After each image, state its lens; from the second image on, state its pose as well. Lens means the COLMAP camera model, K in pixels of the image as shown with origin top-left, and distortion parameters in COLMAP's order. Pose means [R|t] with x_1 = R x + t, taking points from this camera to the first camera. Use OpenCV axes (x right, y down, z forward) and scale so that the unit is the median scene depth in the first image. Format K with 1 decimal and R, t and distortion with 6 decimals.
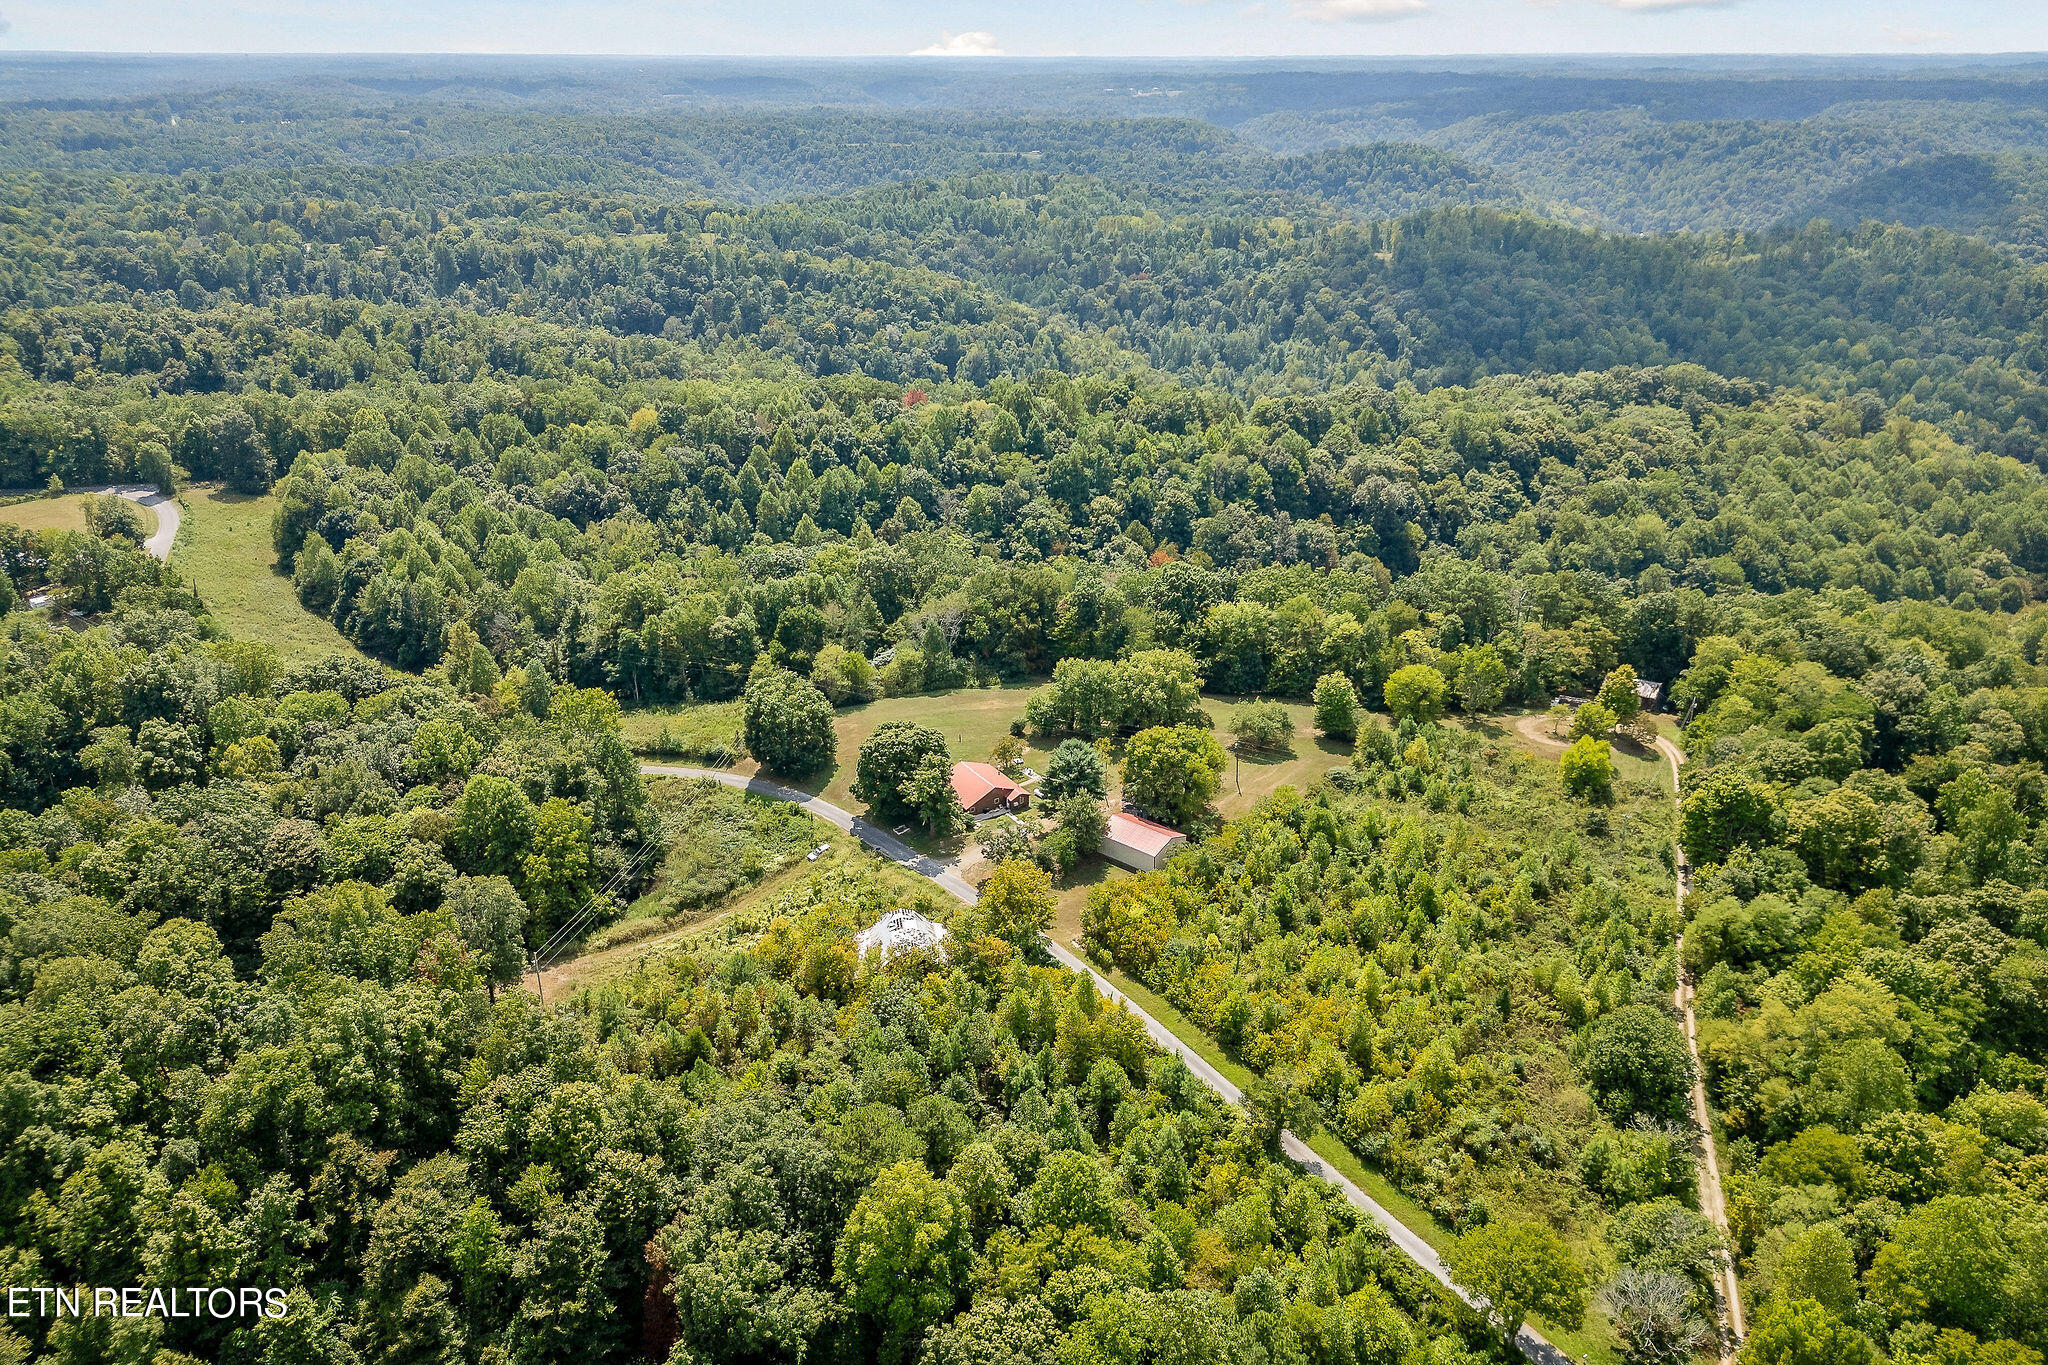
lens RADIAL K [[1411.7, 0, 1019.6], [0, 1411.7, 699.1], [0, 0, 1]] dist [0.030059, -0.023395]
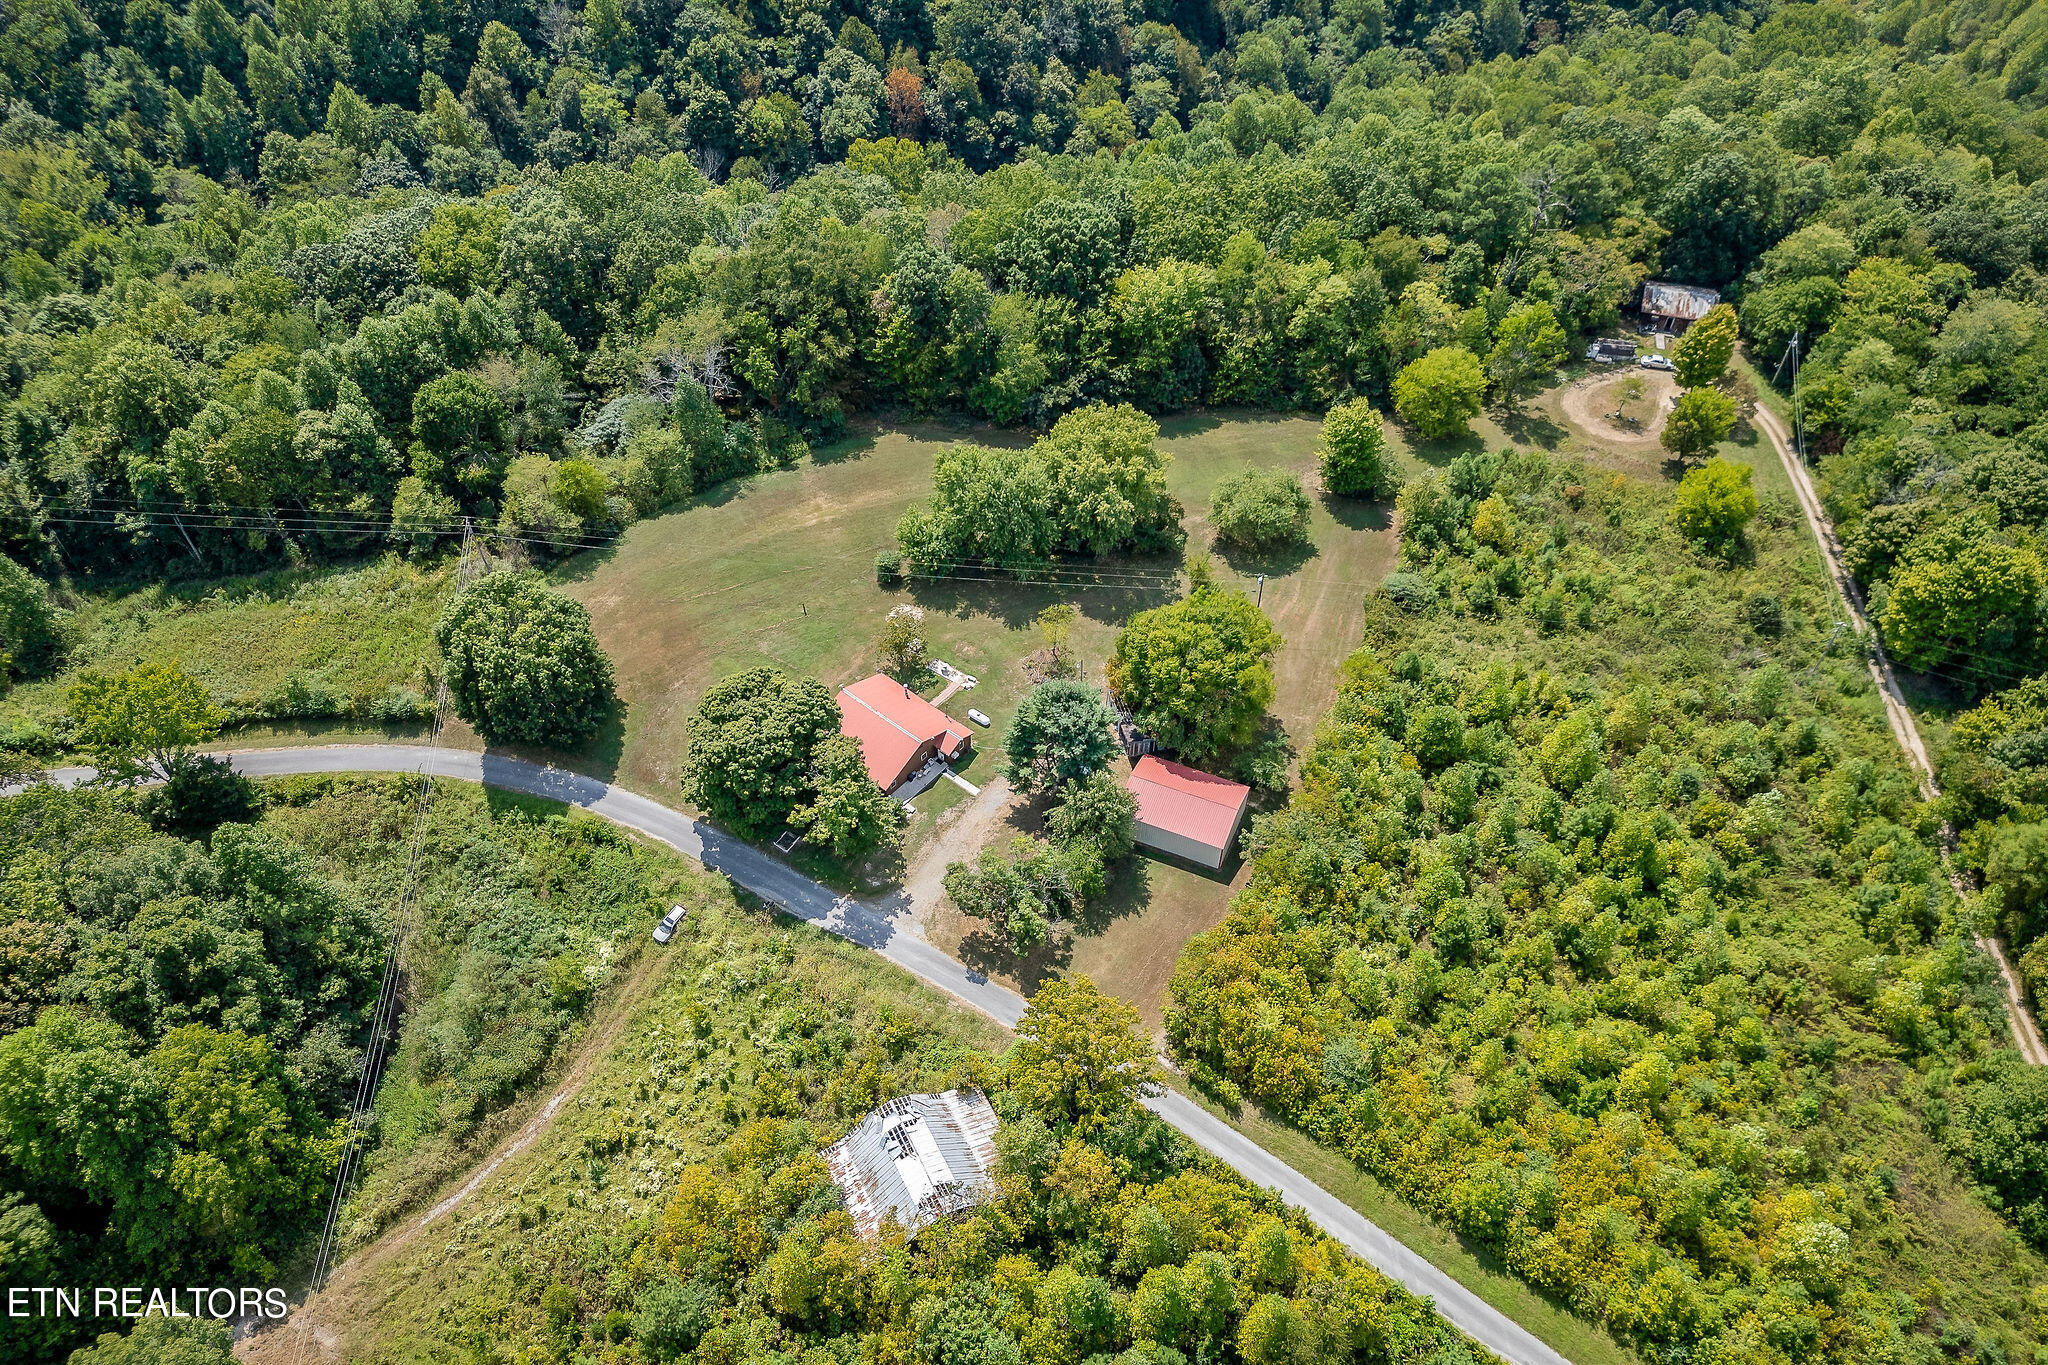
lens RADIAL K [[1411.7, 0, 1015.6], [0, 1411.7, 760.8], [0, 0, 1]] dist [0.030059, -0.023395]
pose [[0.953973, -0.225618, 0.197567, -0.069837], [0.113876, 0.881973, 0.457336, -0.142629], [-0.277432, -0.413788, 0.867070, 0.308639]]
